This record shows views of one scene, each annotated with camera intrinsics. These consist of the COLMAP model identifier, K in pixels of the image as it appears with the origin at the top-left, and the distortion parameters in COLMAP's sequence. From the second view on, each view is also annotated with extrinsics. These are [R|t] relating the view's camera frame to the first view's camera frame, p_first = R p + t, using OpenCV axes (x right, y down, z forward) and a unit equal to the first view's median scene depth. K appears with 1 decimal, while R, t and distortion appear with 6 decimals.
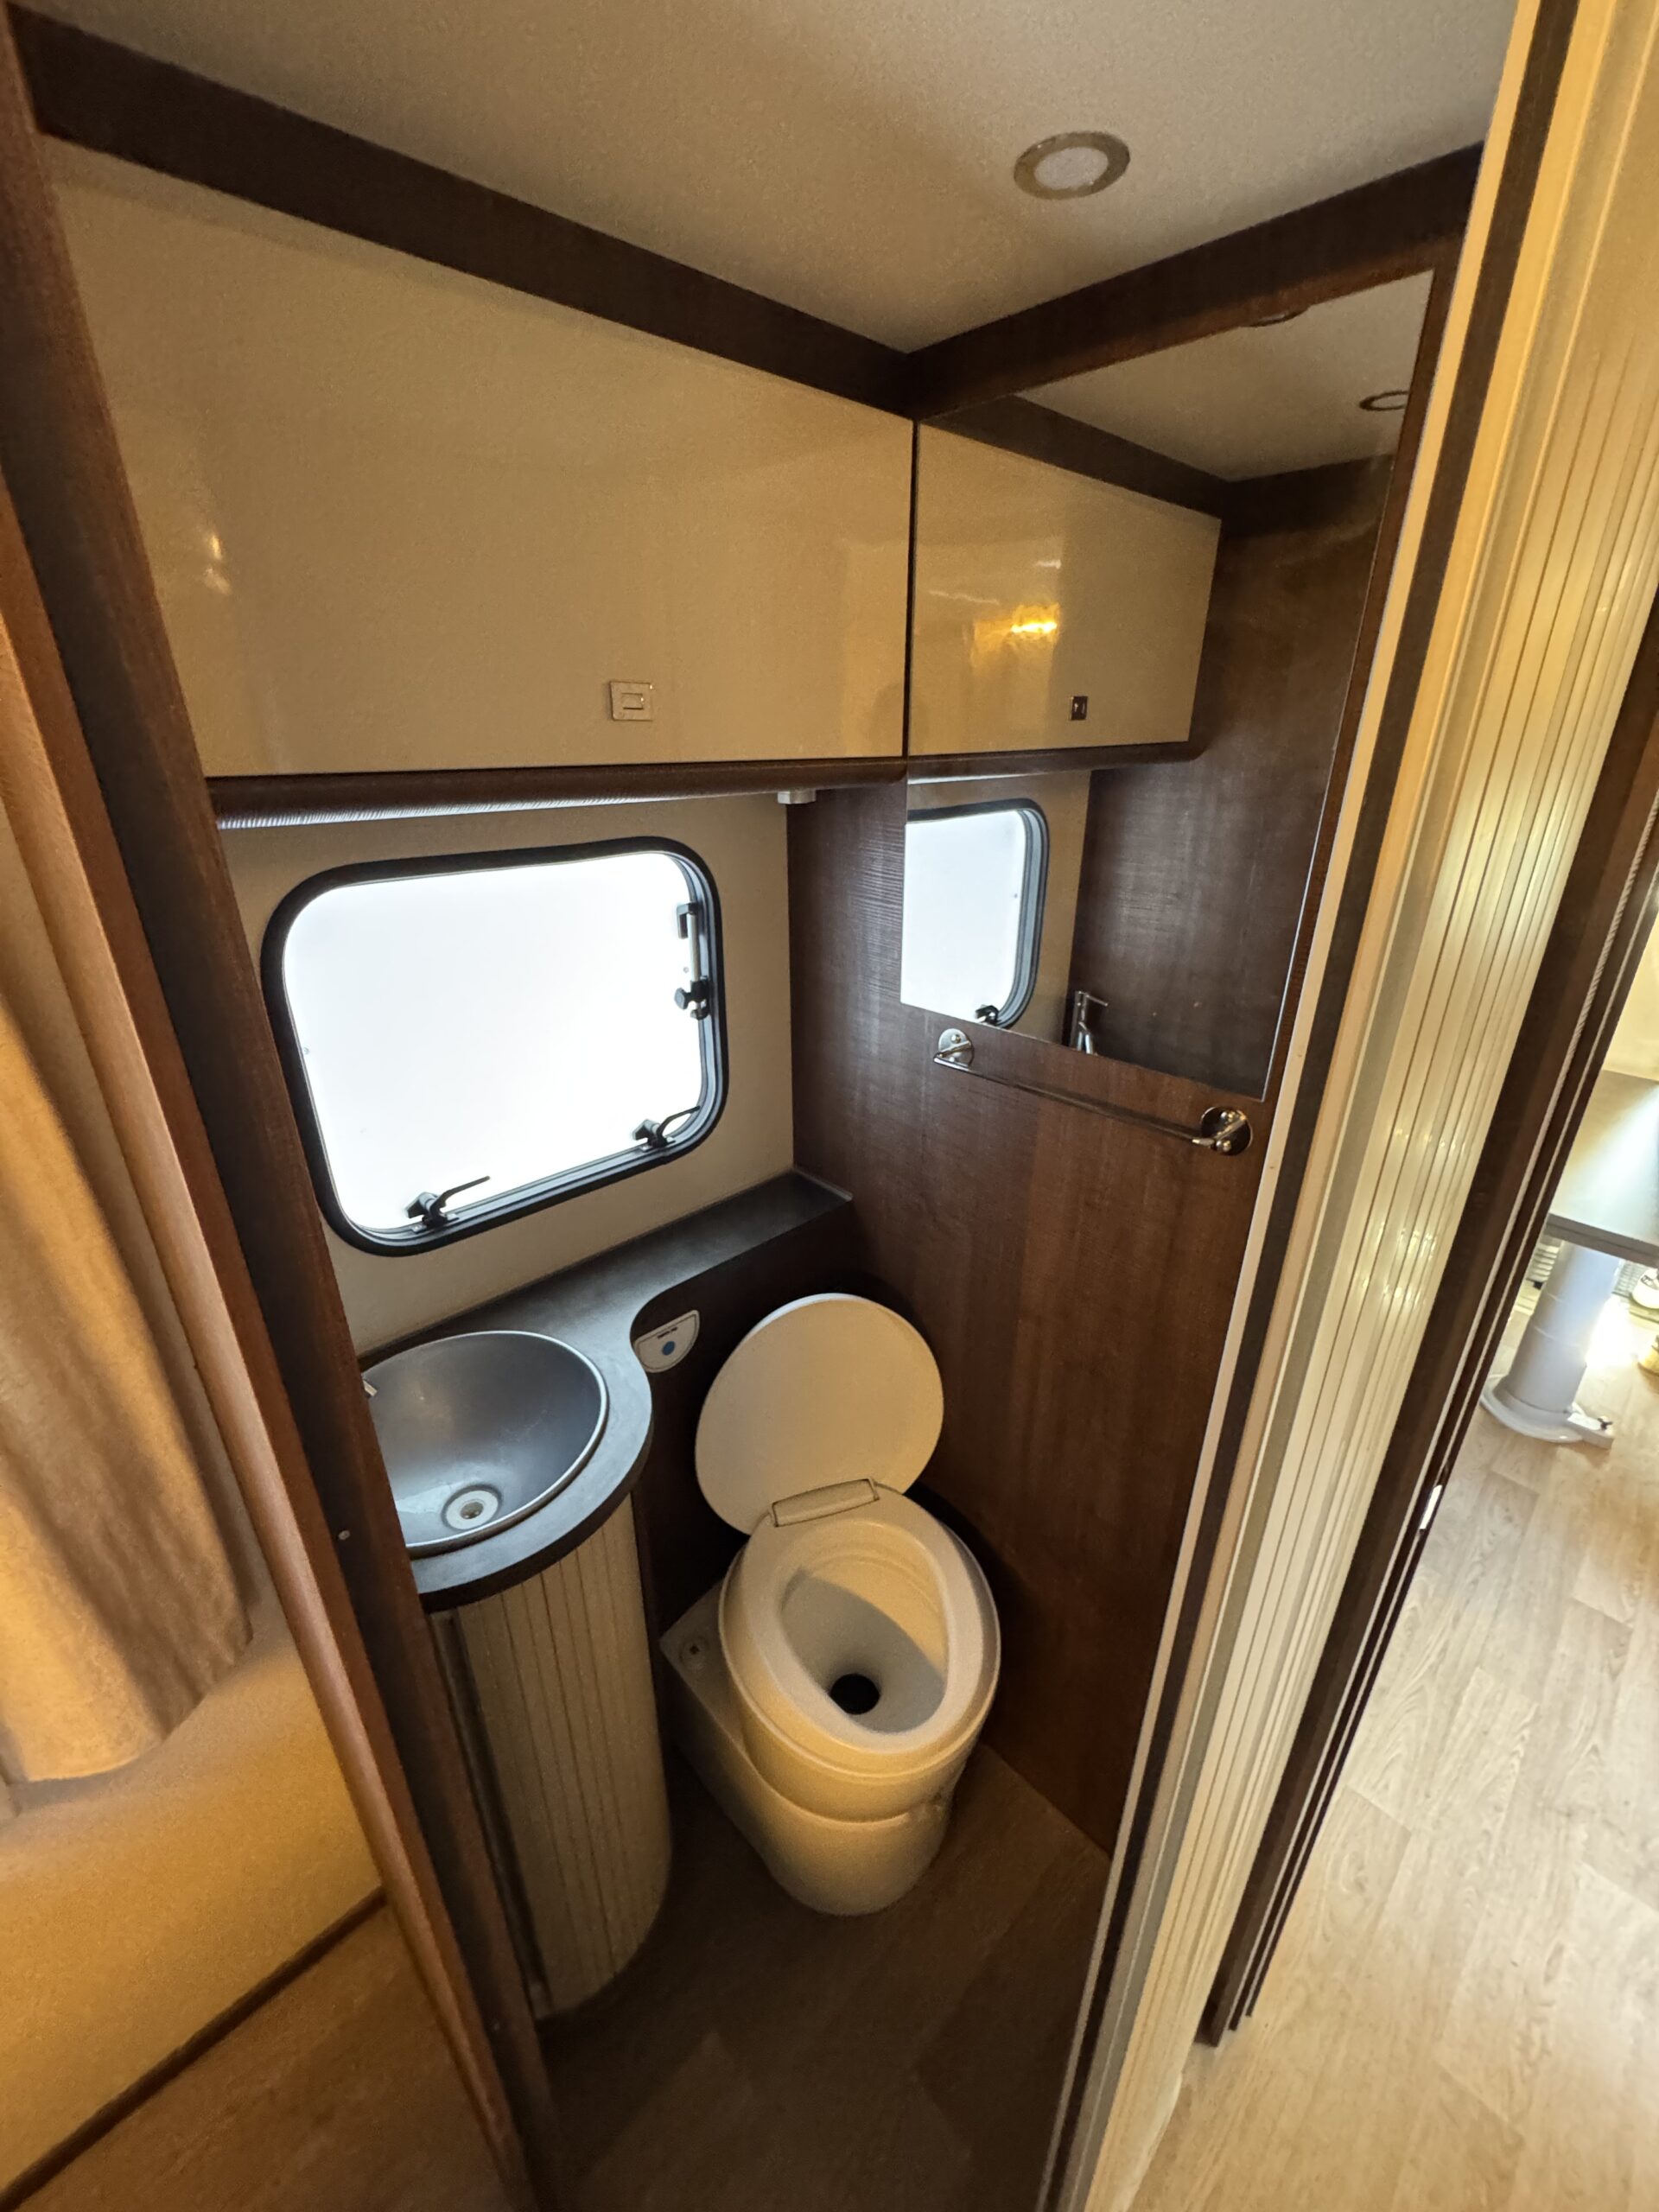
lens RADIAL K [[886.3, 0, 828.8], [0, 886.3, 1103.3], [0, 0, 1]] dist [-0.010063, 0.001886]
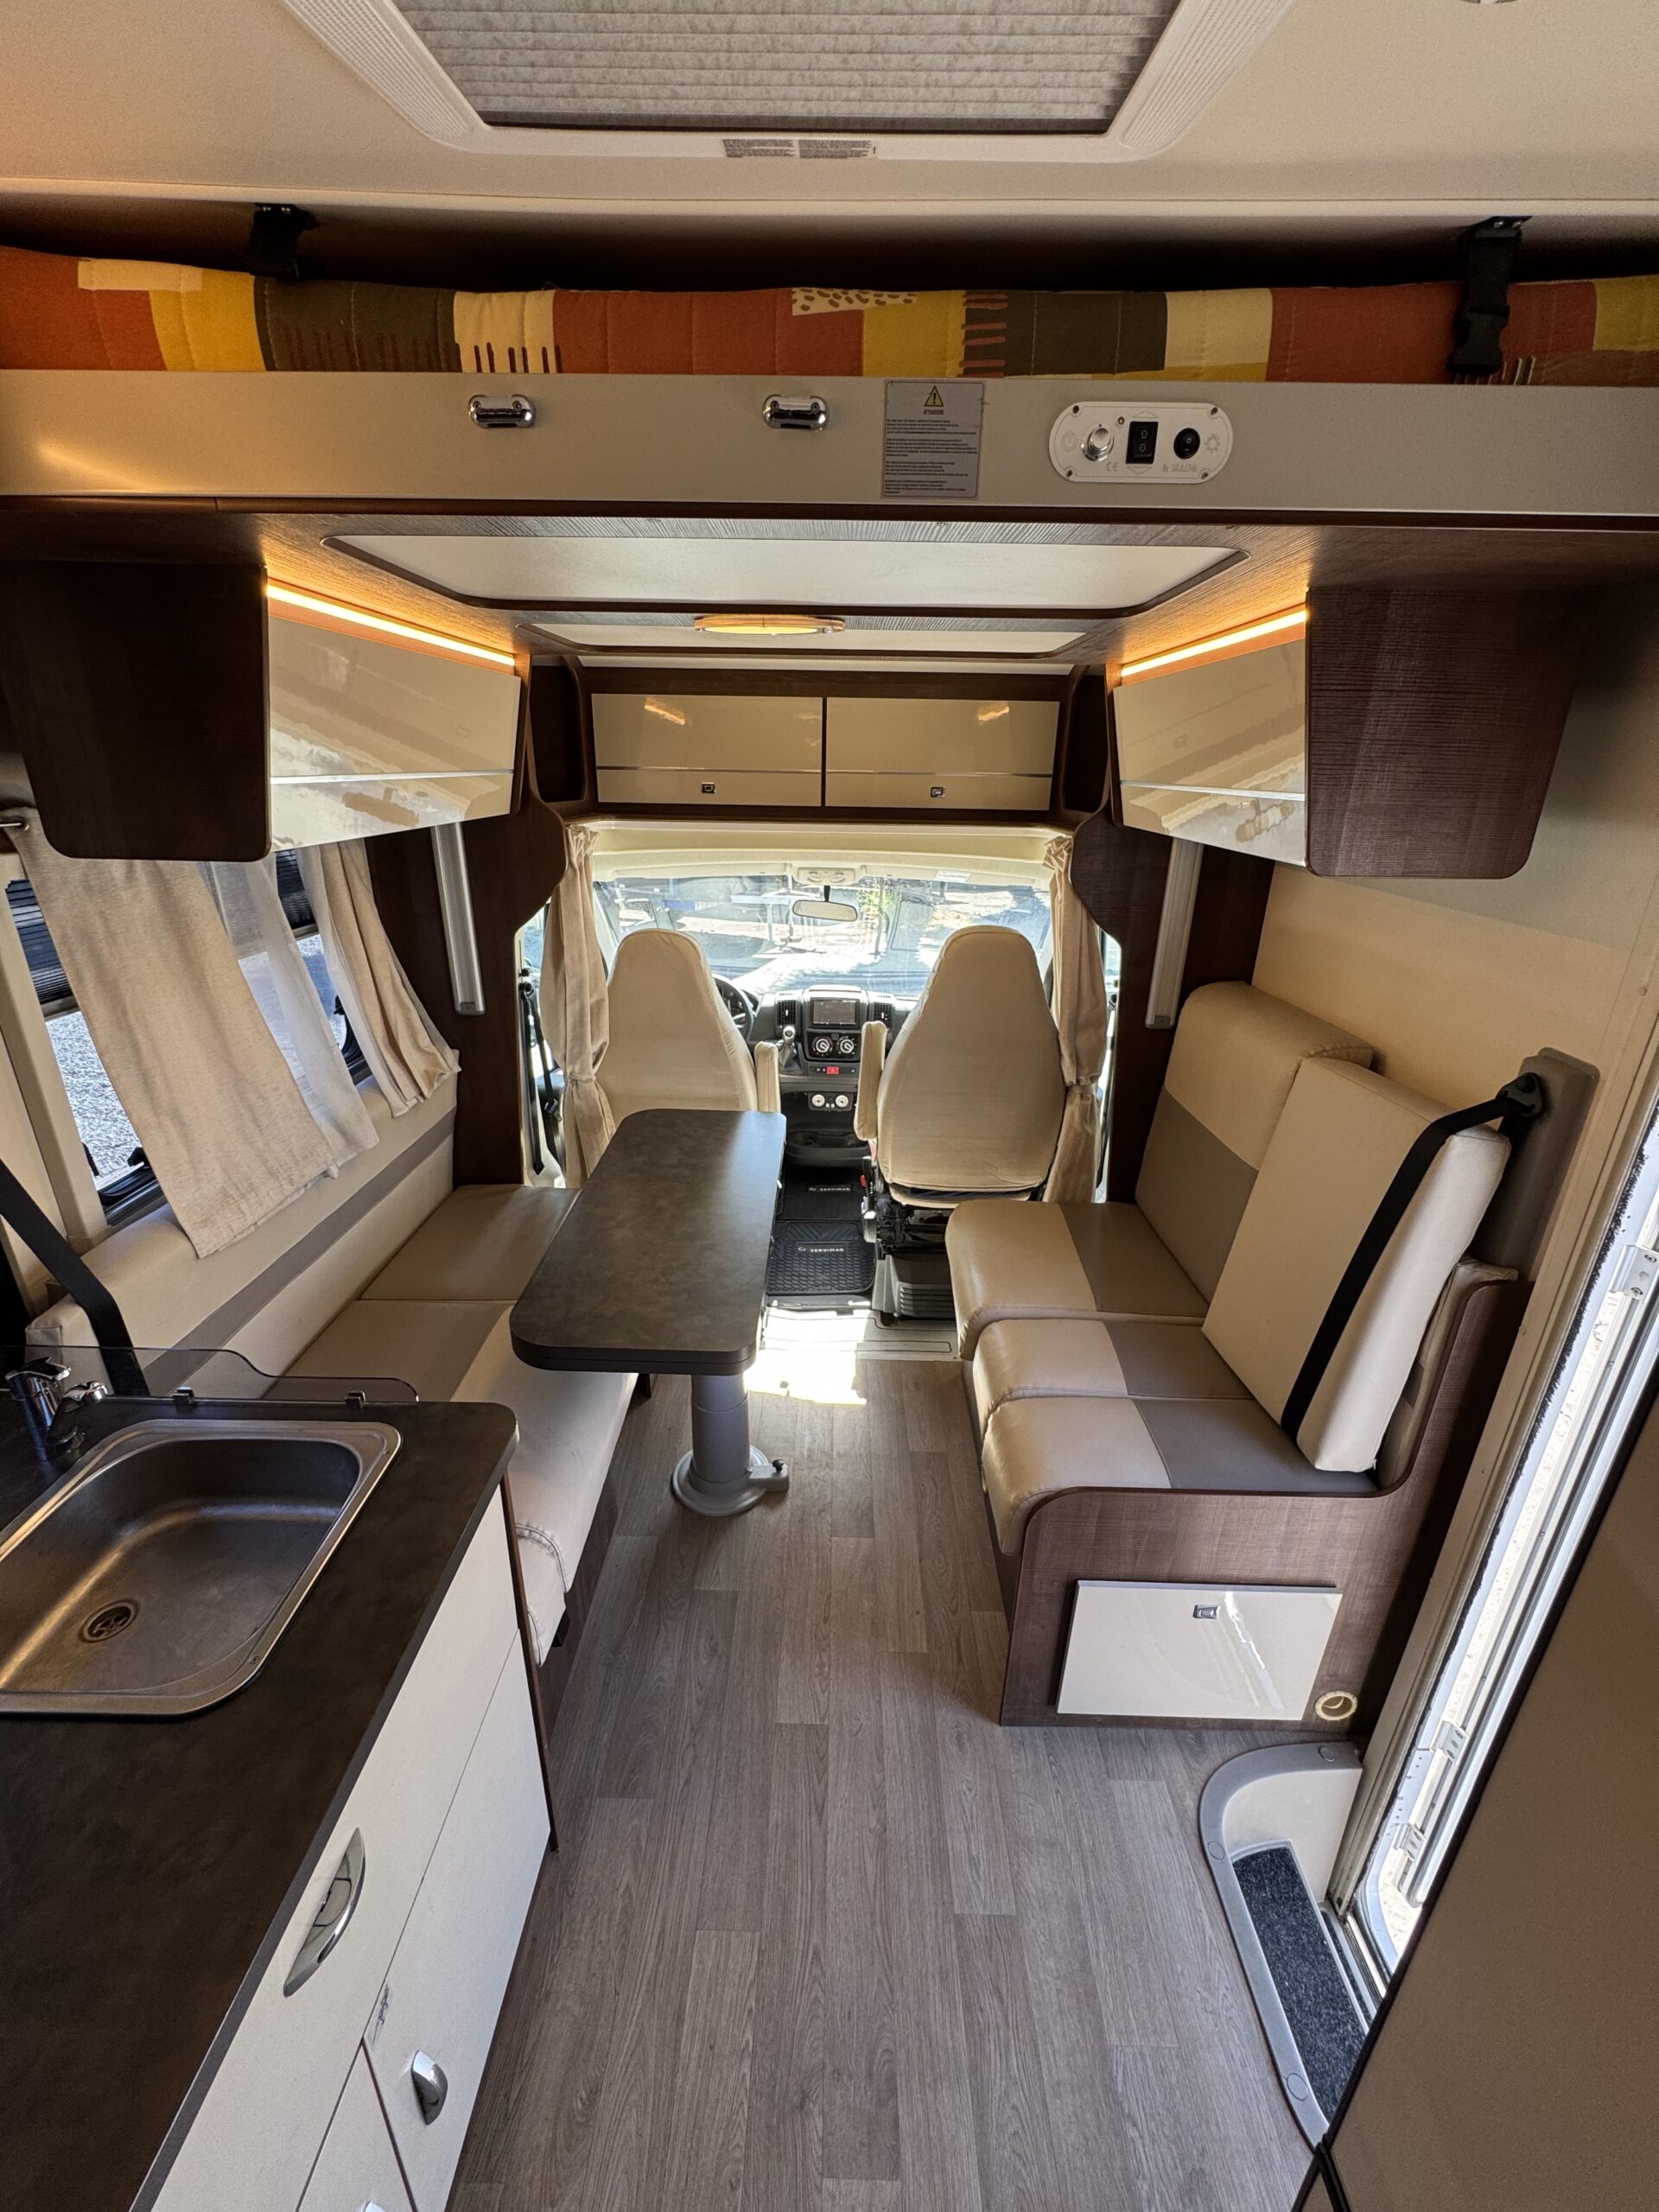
lens RADIAL K [[886.3, 0, 827.4], [0, 886.3, 1104.1], [0, 0, 1]] dist [-0.010063, 0.001886]
pose [[0.703381, -0.241557, 0.668510, 0.445841], [0.260963, 0.962567, 0.073235, -0.104820], [-0.661176, 0.122944, 0.740089, 0.225884]]
